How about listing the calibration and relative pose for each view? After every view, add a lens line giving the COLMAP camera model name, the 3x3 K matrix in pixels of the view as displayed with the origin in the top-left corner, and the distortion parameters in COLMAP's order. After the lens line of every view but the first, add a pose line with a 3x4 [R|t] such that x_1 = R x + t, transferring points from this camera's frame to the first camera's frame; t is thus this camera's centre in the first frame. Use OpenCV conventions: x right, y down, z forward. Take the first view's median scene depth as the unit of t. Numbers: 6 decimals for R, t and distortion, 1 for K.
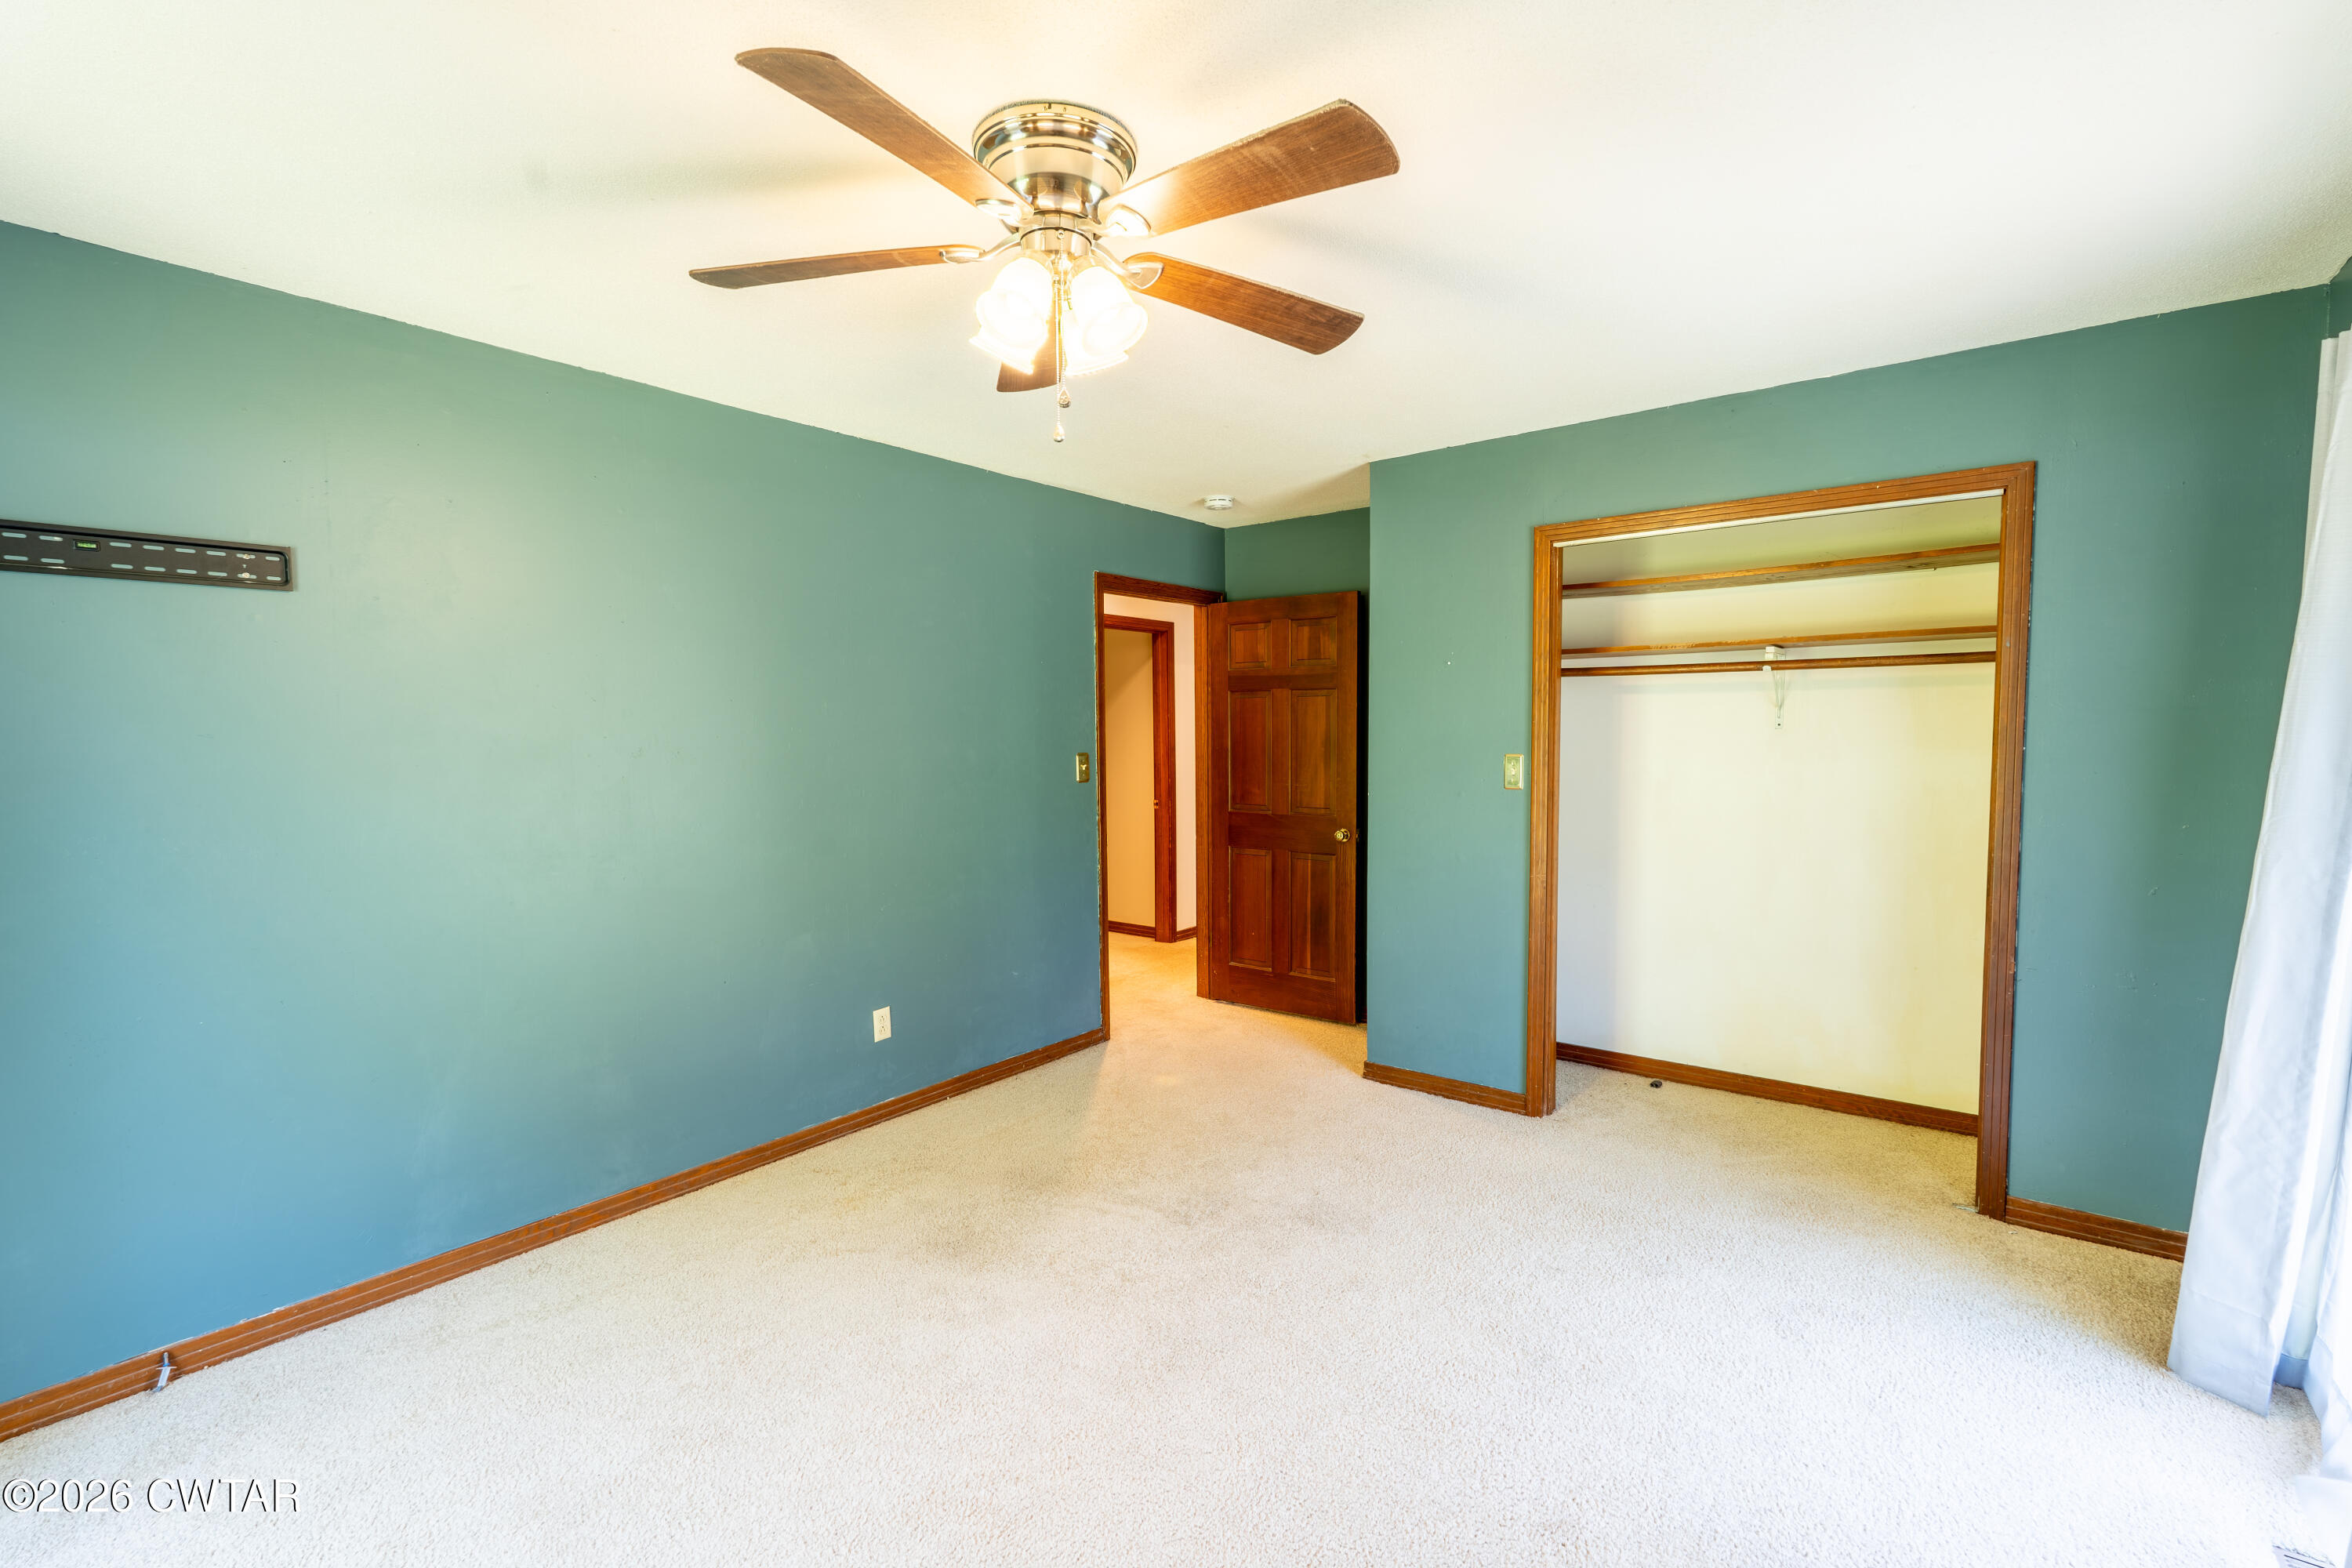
lens RADIAL K [[1028.5, 0, 1180.1], [0, 1028.5, 781.9], [0, 0, 1]] dist [-0.008691, 0.001439]
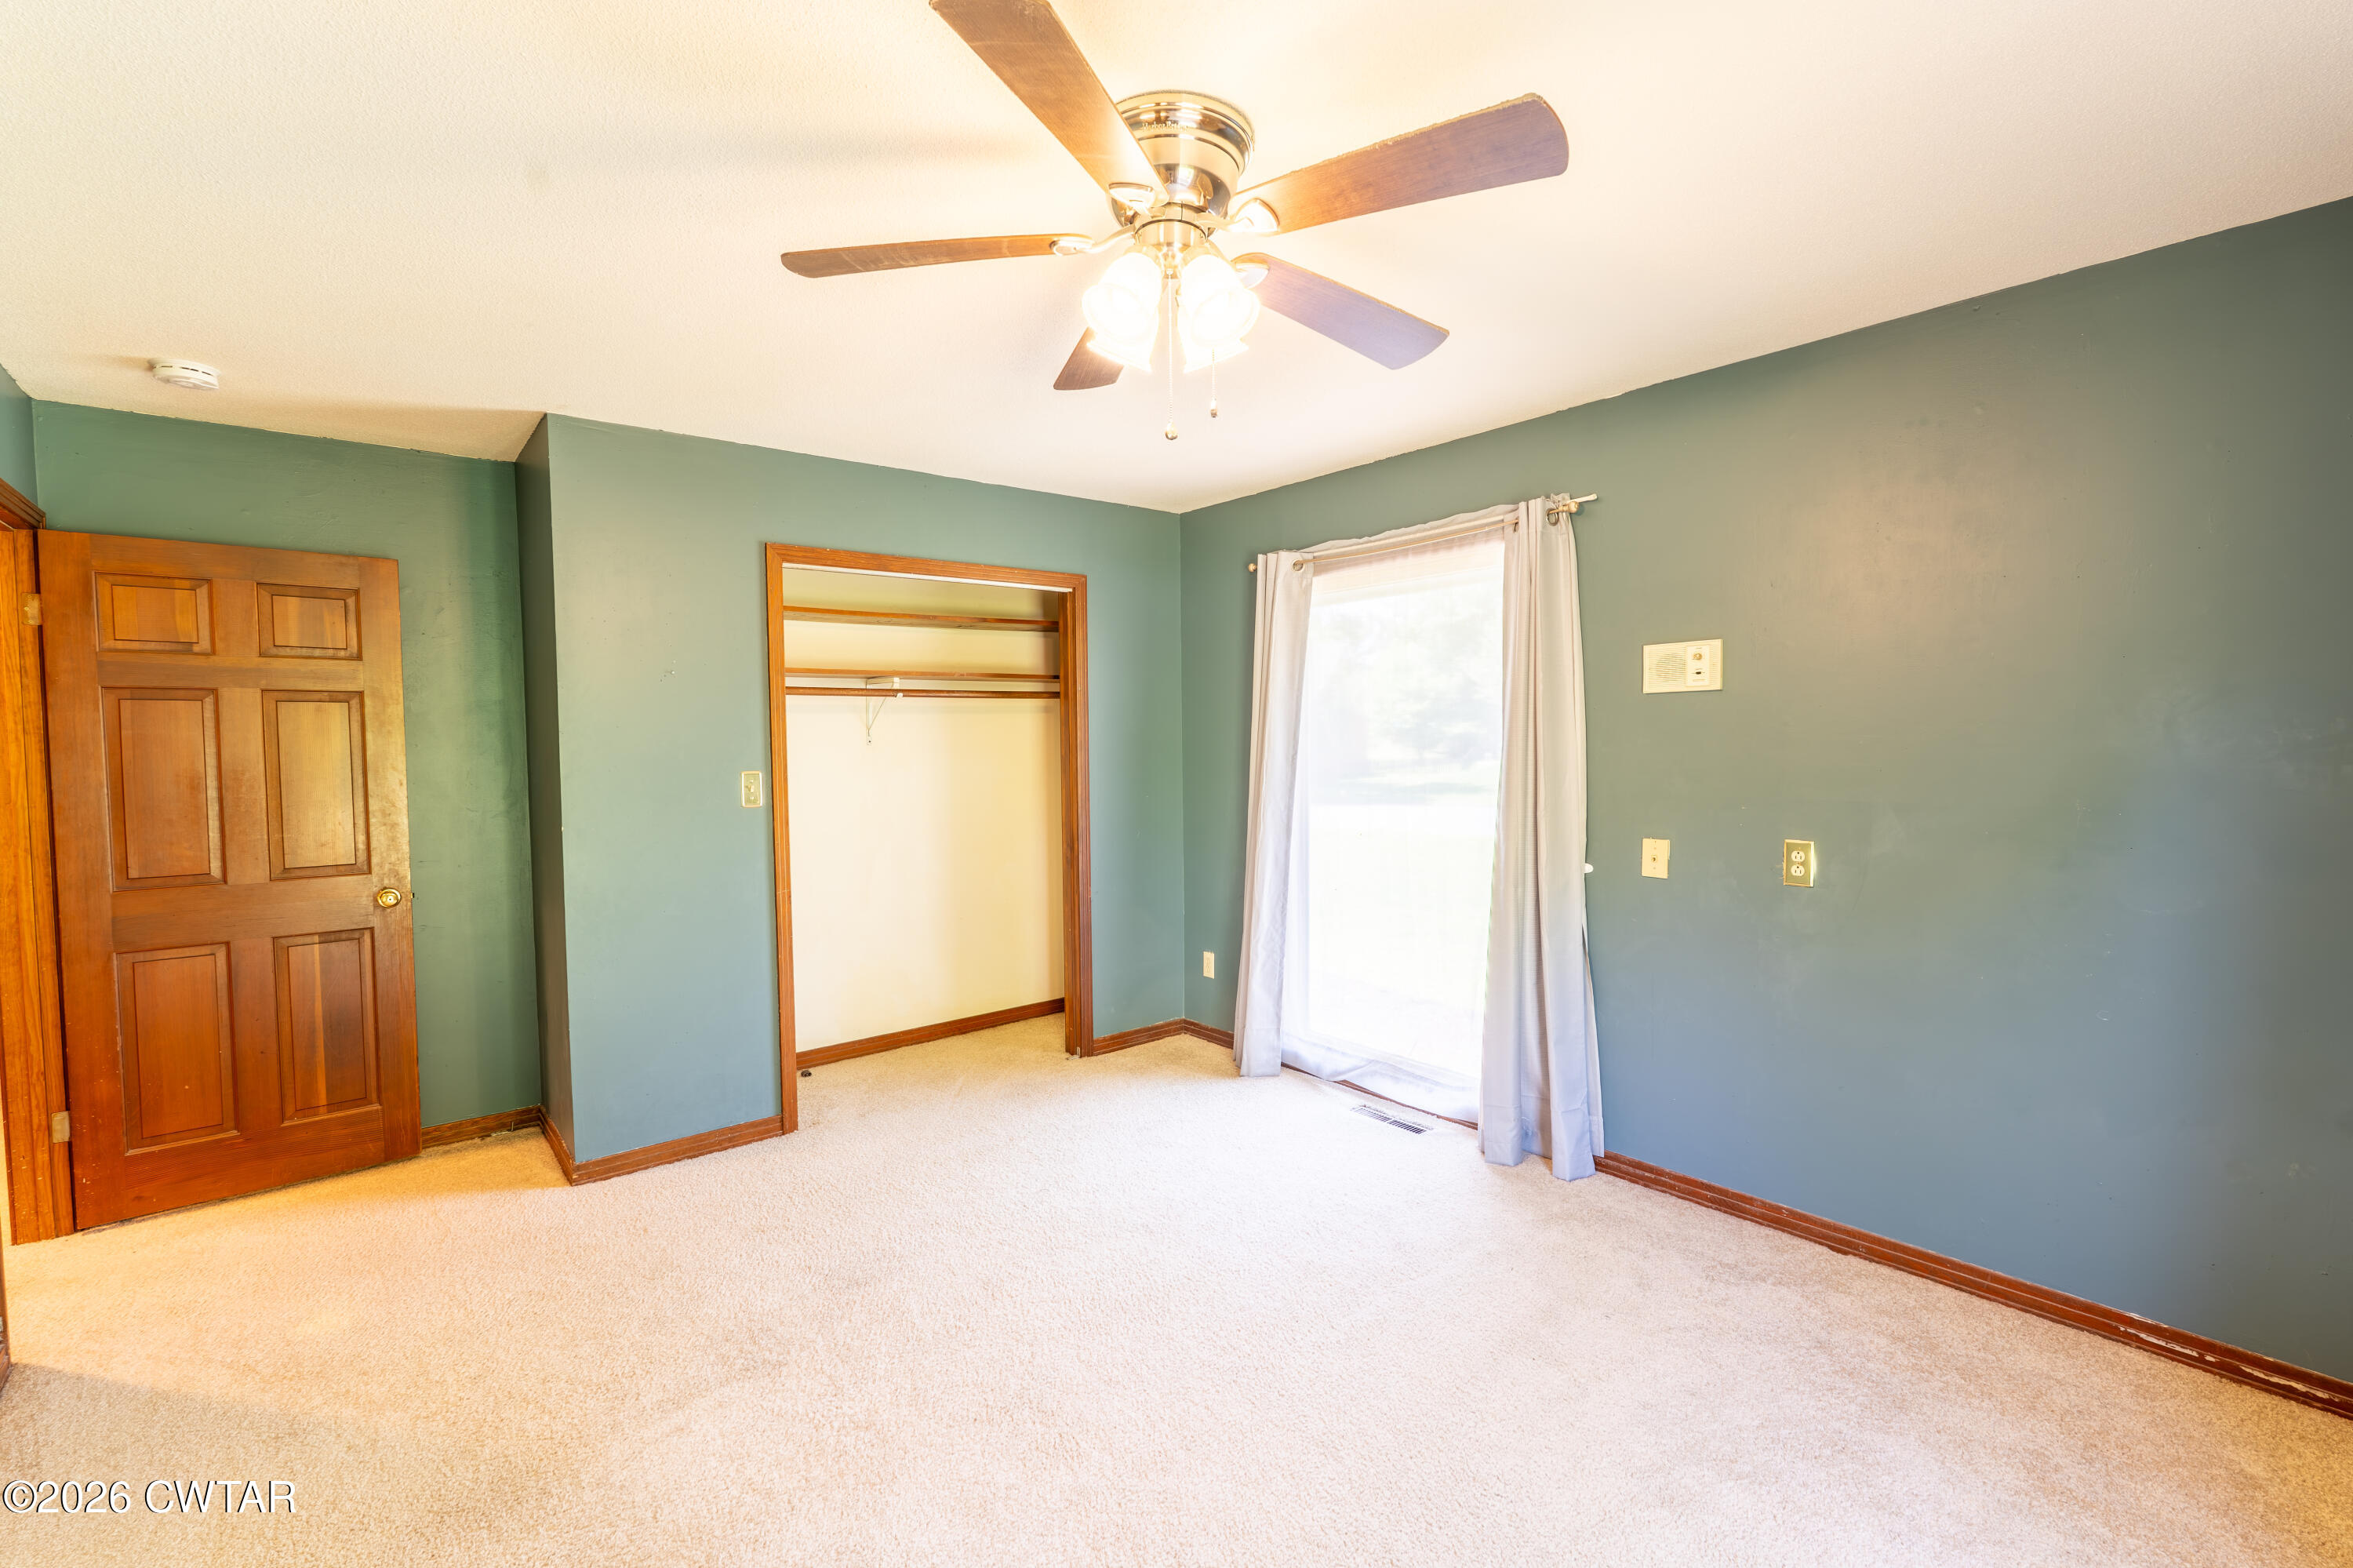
lens RADIAL K [[1029.0, 0, 1175.6], [0, 1029.0, 786.8], [0, 0, 1]] dist [-0.008691, 0.001439]
pose [[0.219590, -0.044583, 0.974573, -0.532605], [0.063122, 0.997511, 0.031410, -0.018327], [-0.973548, 0.054620, 0.221858, 0.391689]]
